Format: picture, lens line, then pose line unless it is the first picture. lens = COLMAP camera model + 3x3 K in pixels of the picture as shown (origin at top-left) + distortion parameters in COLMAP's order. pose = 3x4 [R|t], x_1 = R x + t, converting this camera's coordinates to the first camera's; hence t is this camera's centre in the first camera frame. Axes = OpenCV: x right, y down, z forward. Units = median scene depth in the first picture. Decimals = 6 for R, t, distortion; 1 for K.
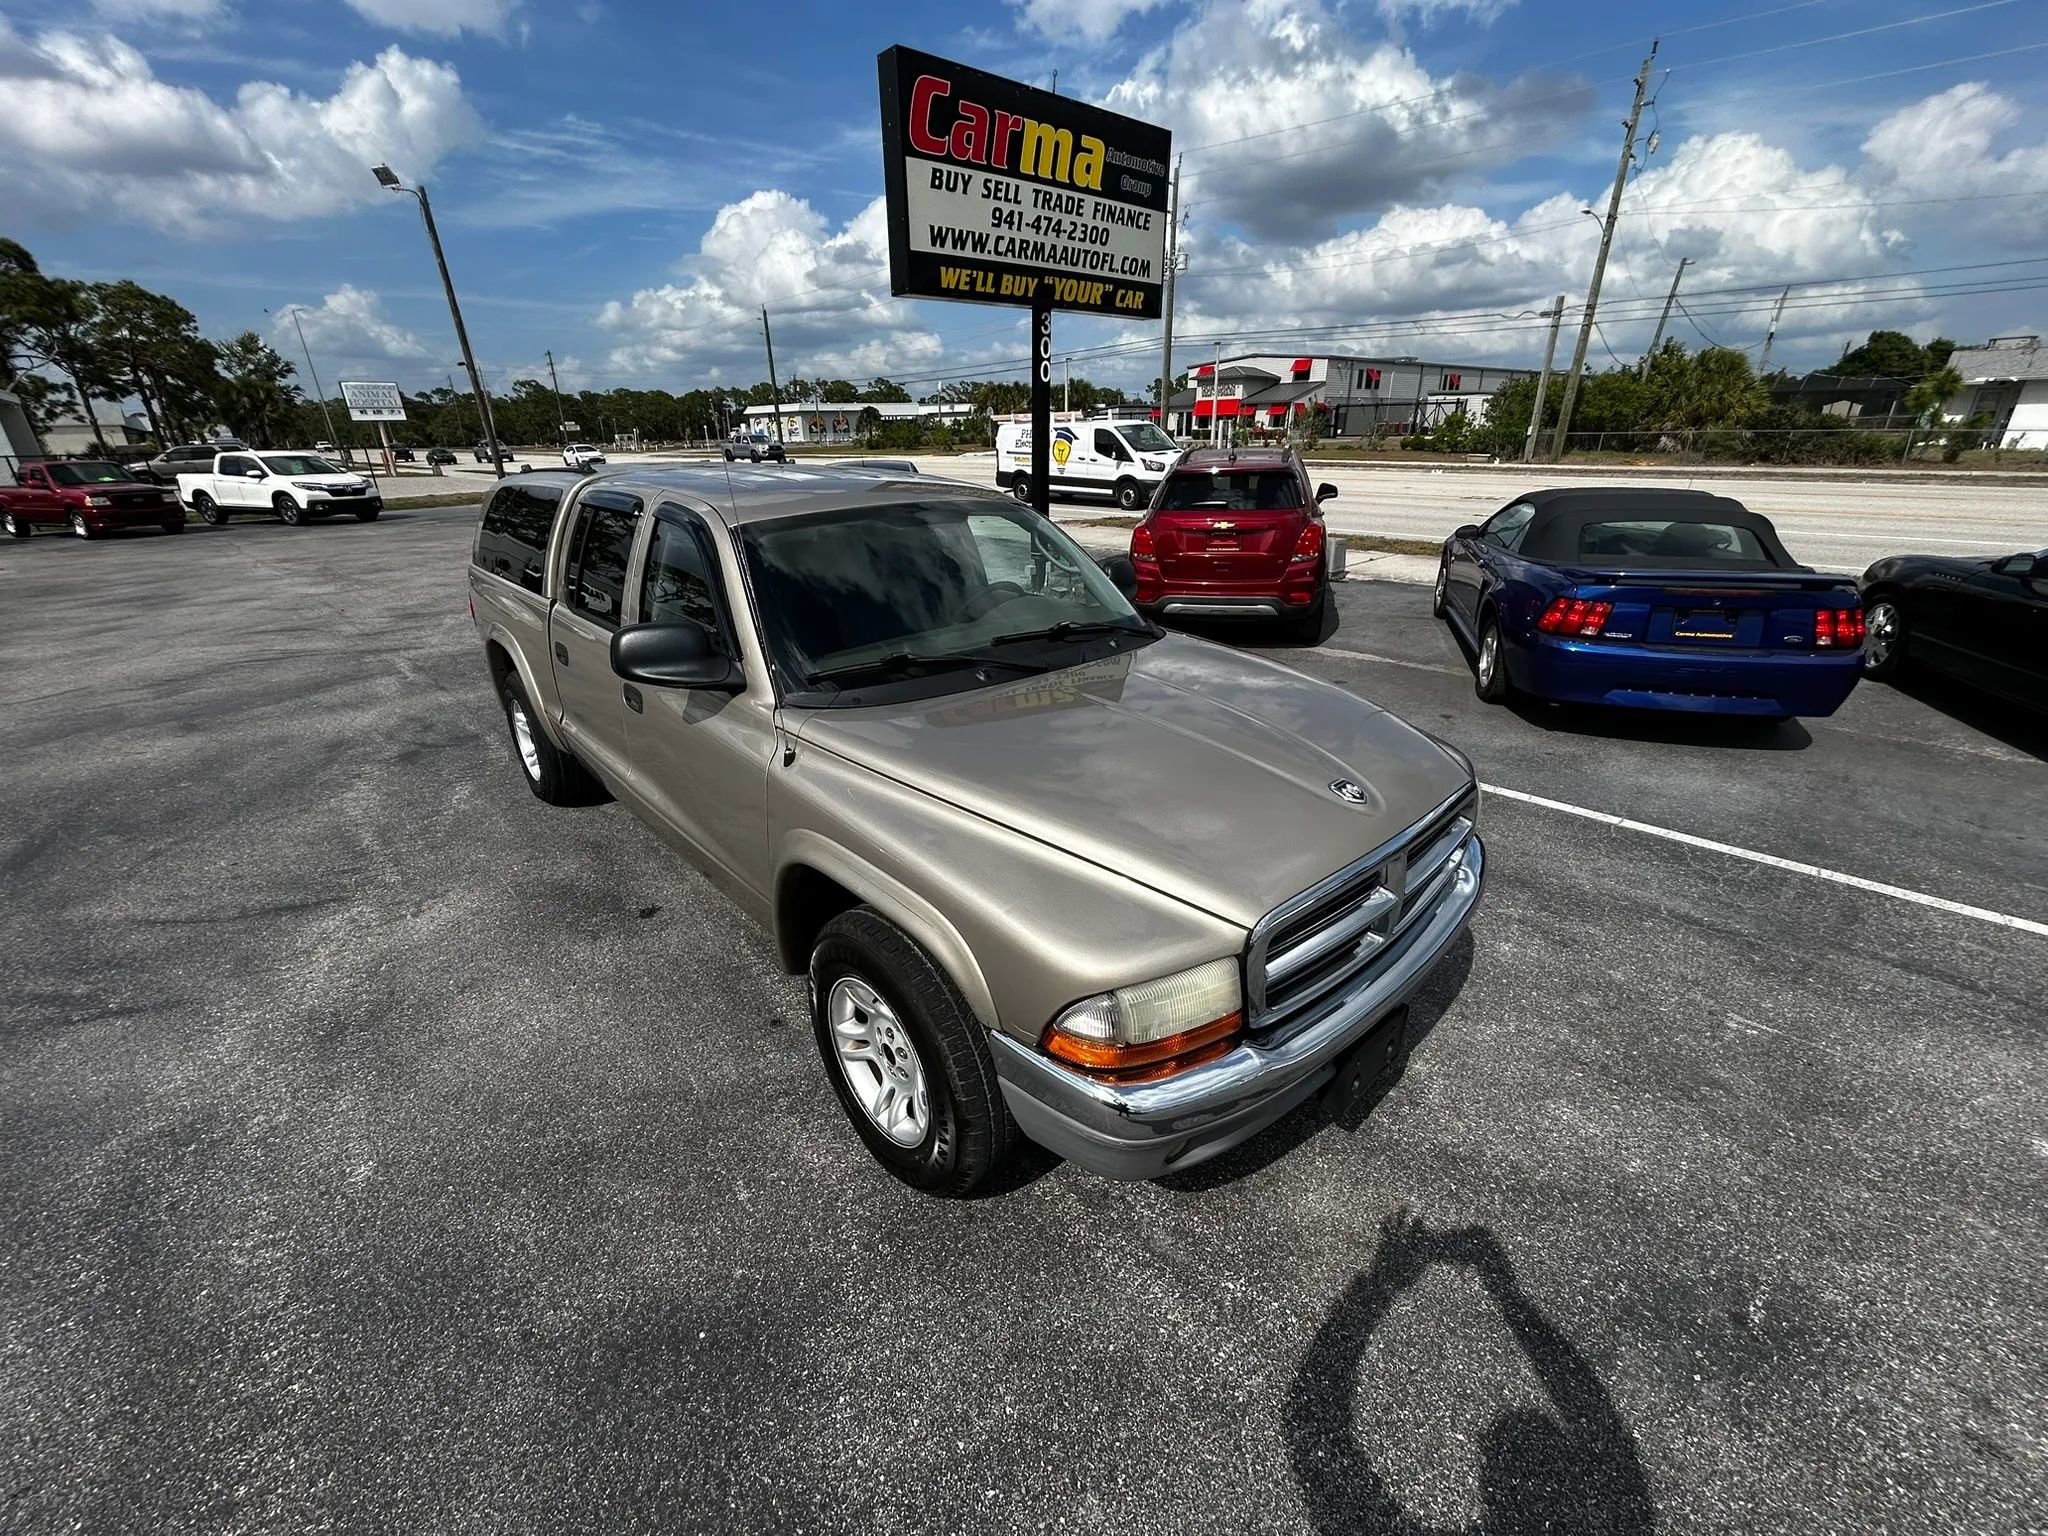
lens RADIAL K [[837.7, 0, 1018.1], [0, 837.7, 768.5], [0, 0, 1]] dist [-0.012789, 0.009870]
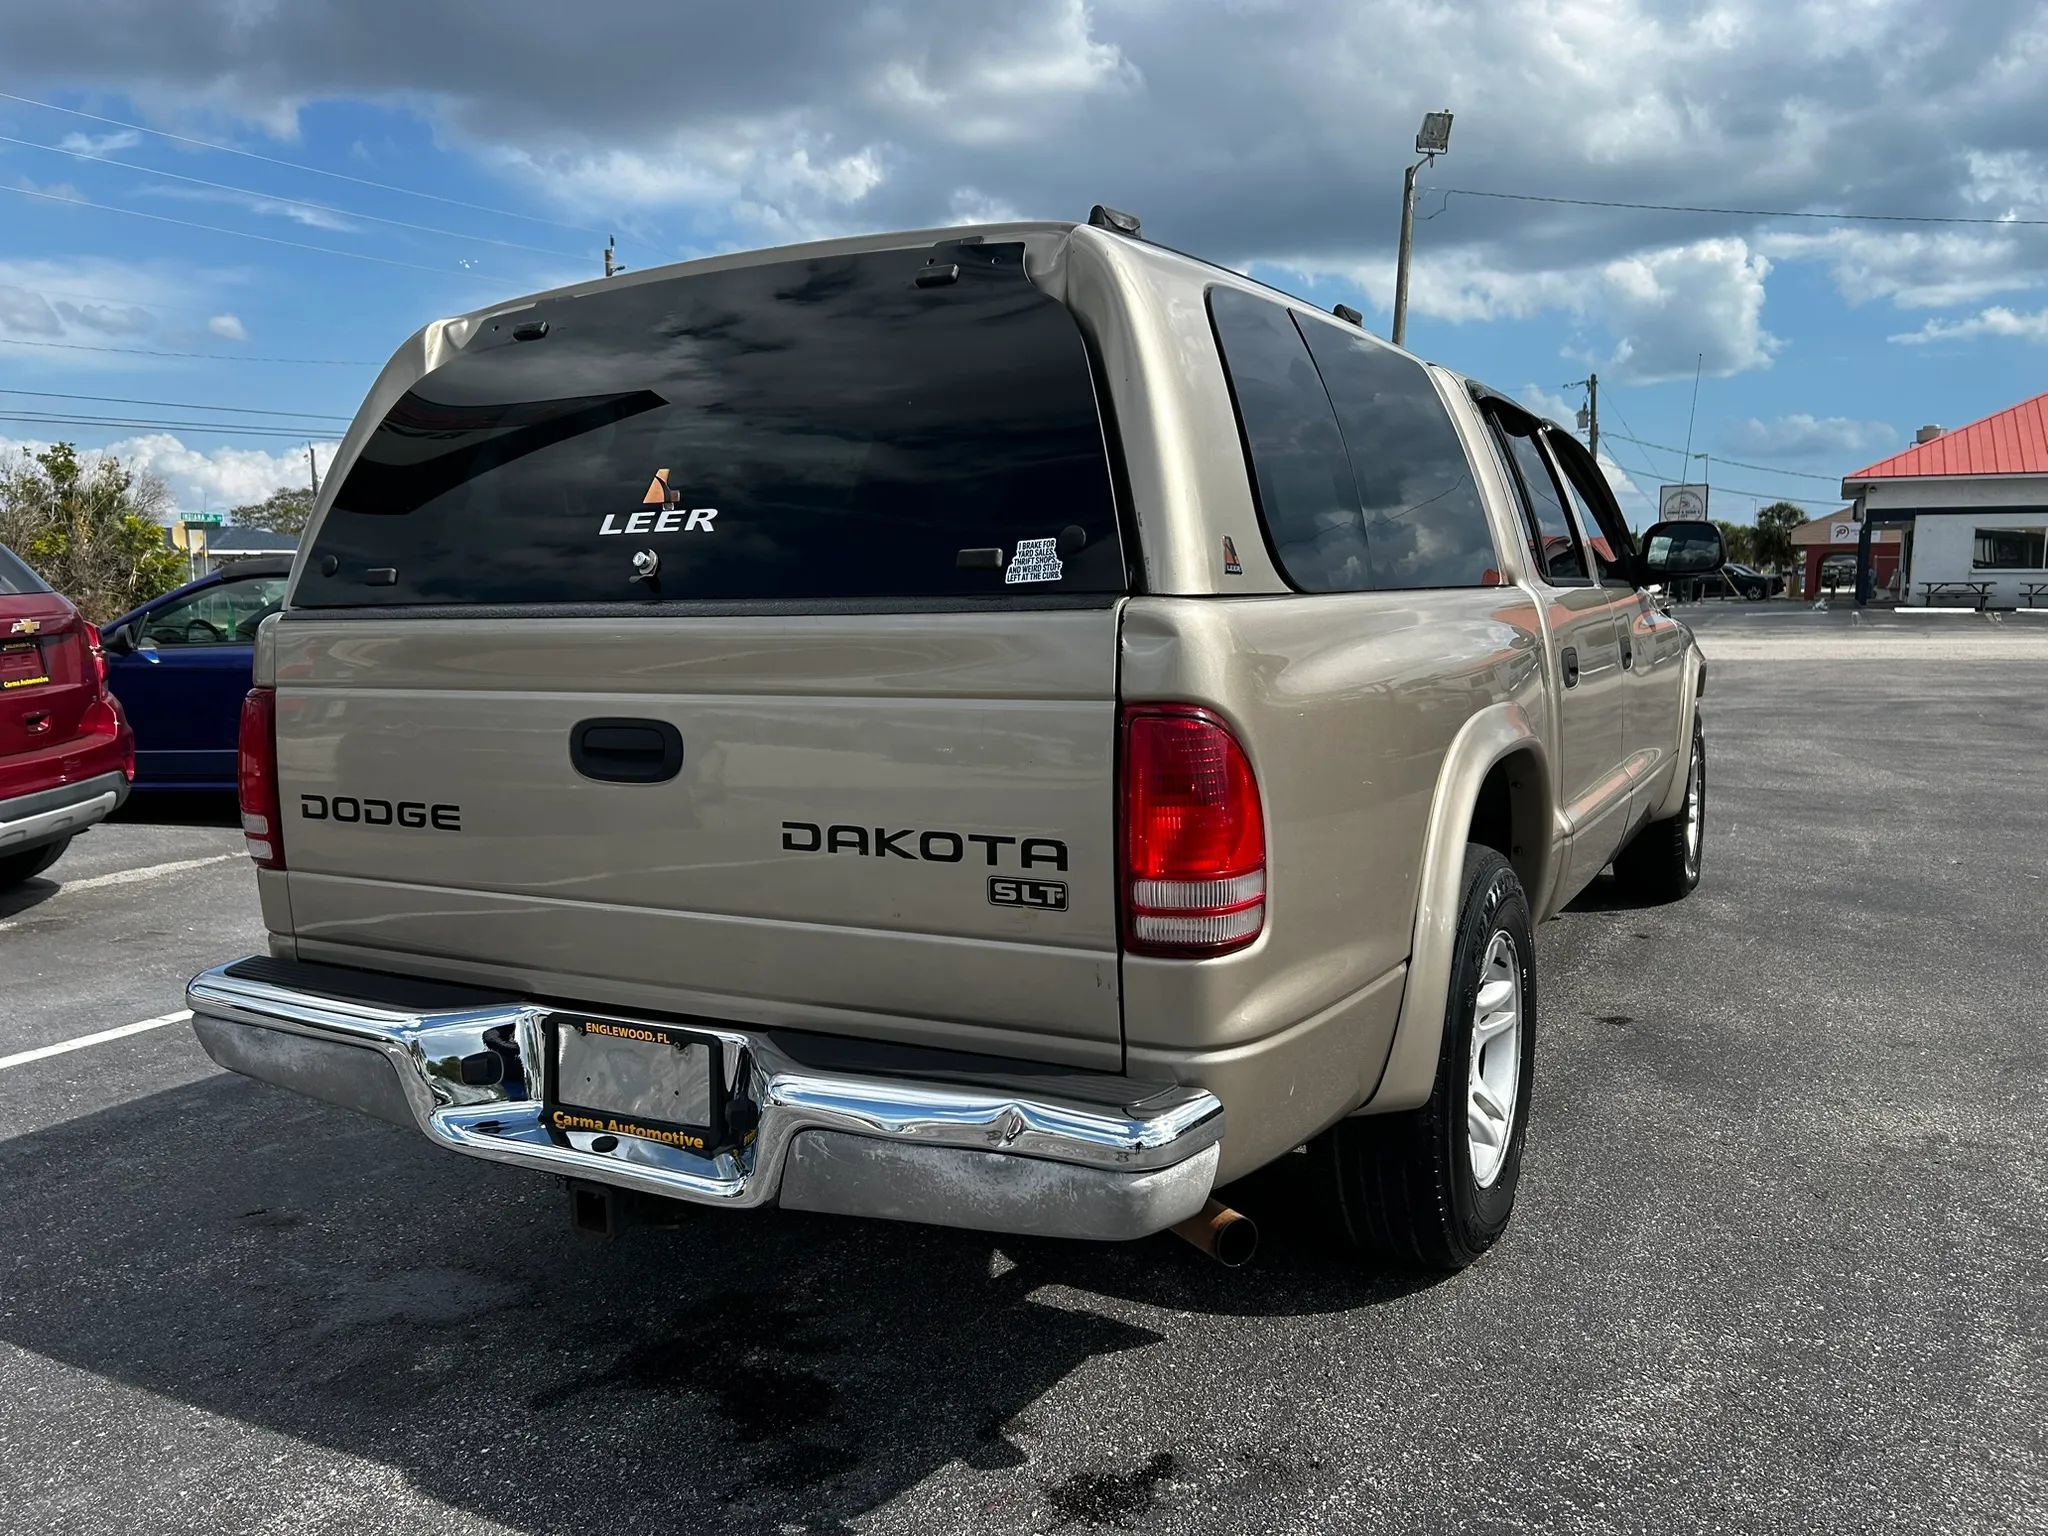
lens RADIAL K [[1547.1, 0, 1029.5], [0, 1547.1, 768.3], [0, 0, 1]] dist [0.047666, -0.051880]
pose [[-0.335402, -0.092373, 0.937536, -0.578235], [0.368076, 0.903230, 0.220671, -0.179448], [-0.867194, 0.419098, -0.268945, 0.675657]]
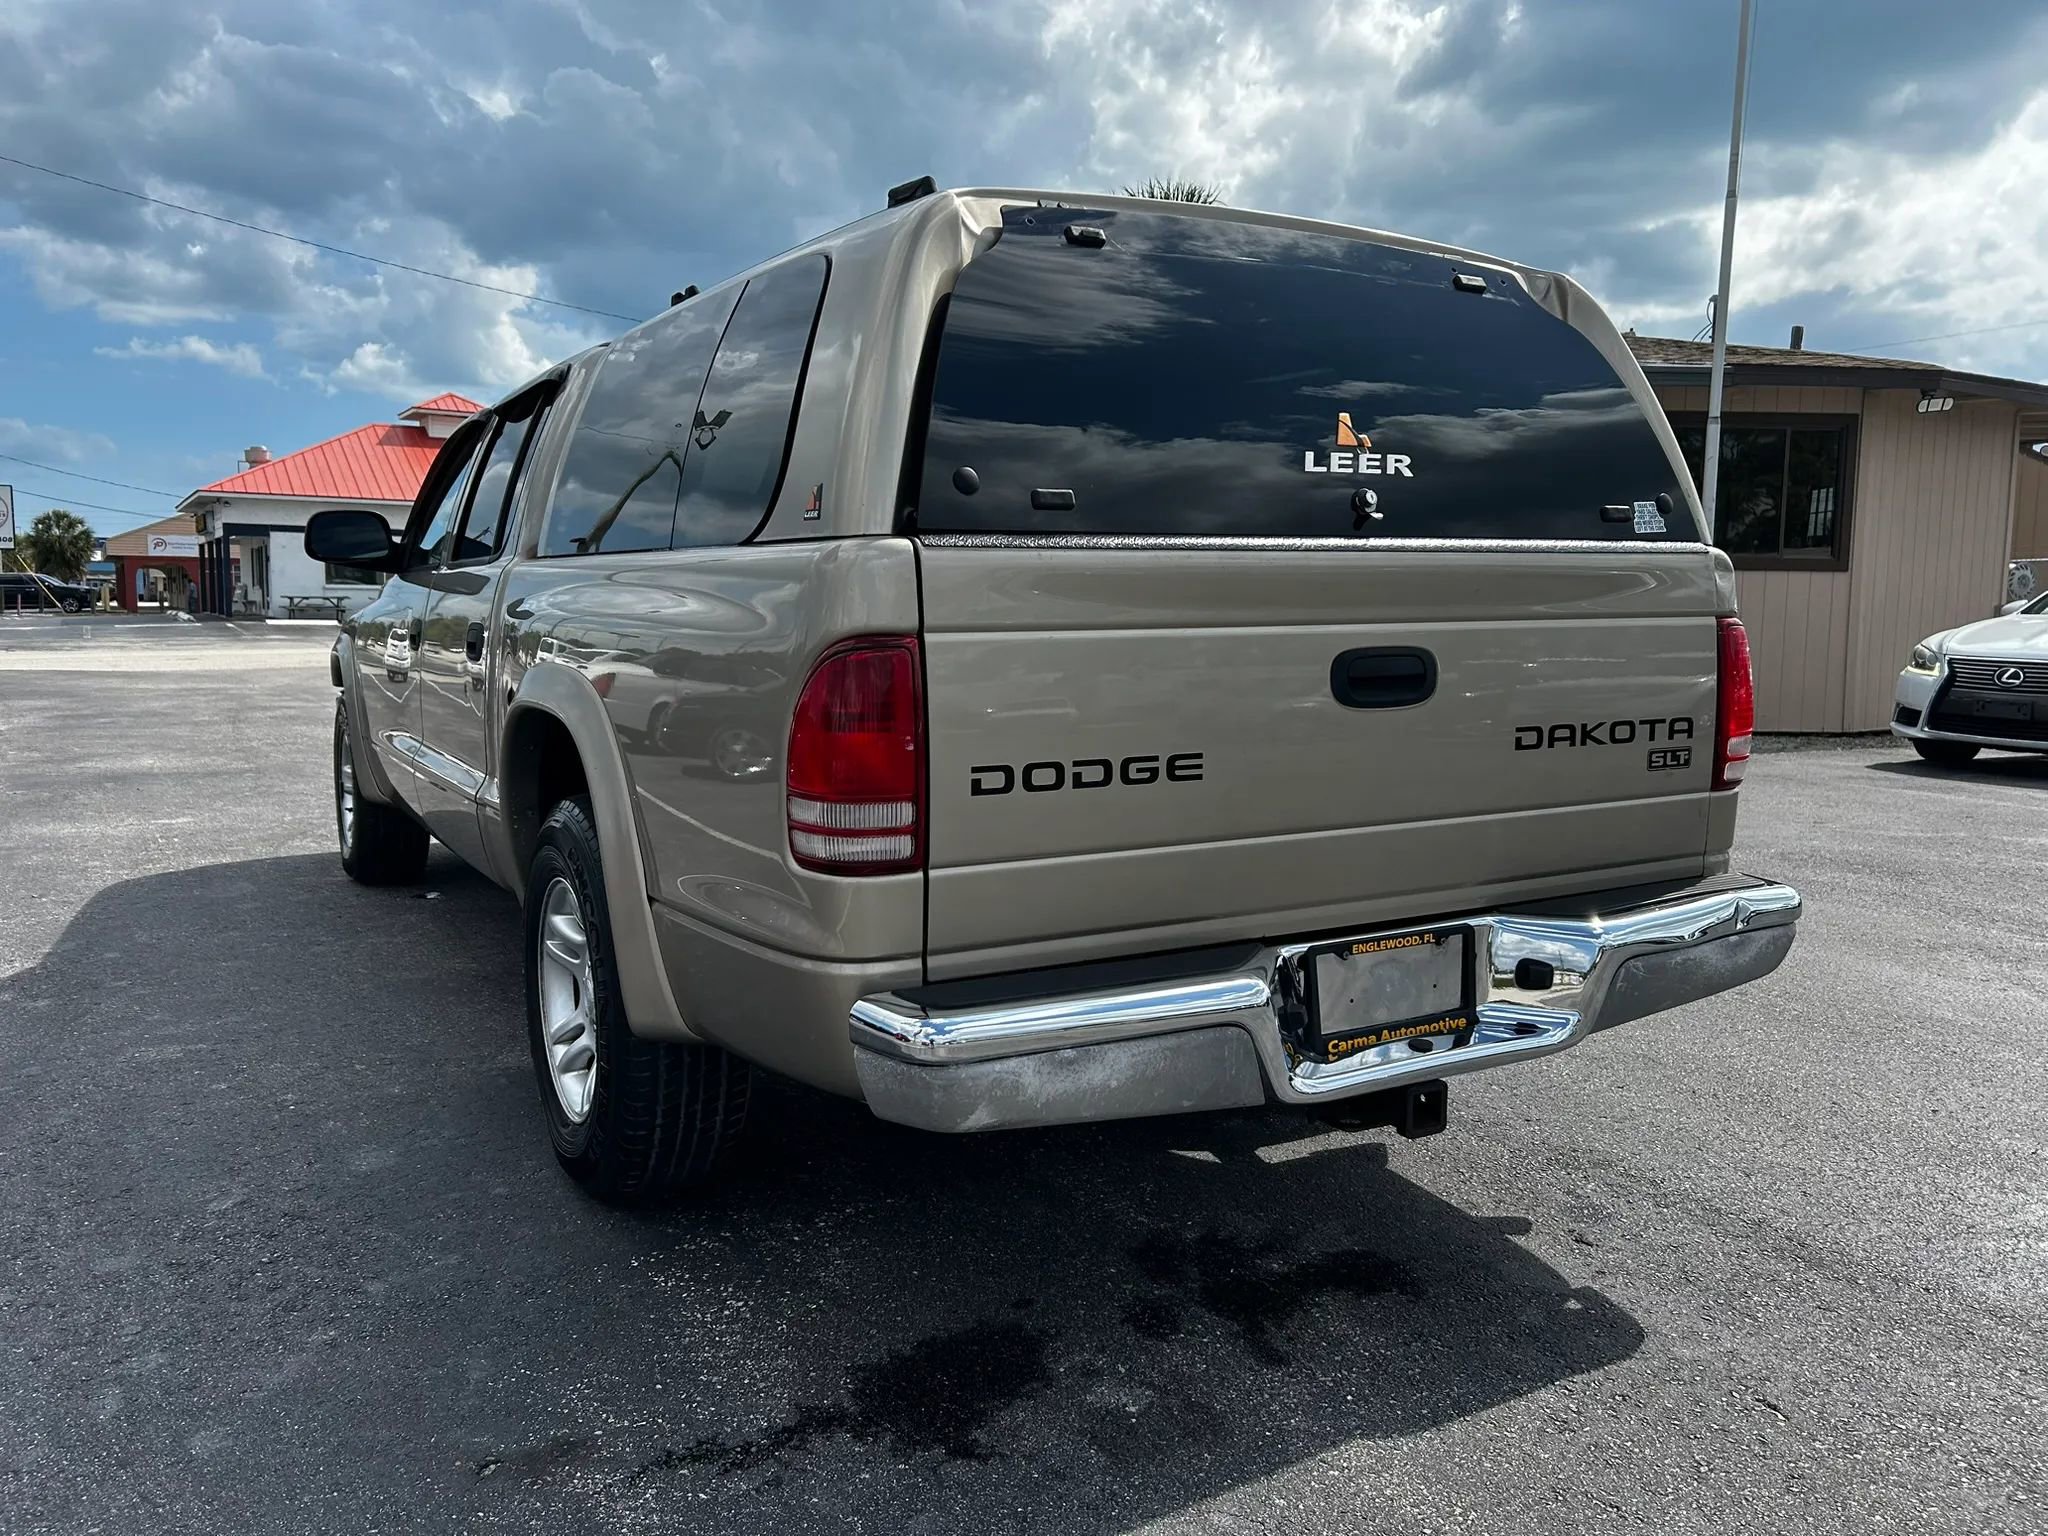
lens RADIAL K [[1547.1, 0, 1029.5], [0, 1547.1, 768.3], [0, 0, 1]] dist [0.047666, -0.051880]
pose [[-0.978311, -0.015769, 0.206540, -0.314661], [0.083508, 0.882457, 0.462922, -0.265698], [-0.189563, 0.470129, -0.862000, 0.913051]]
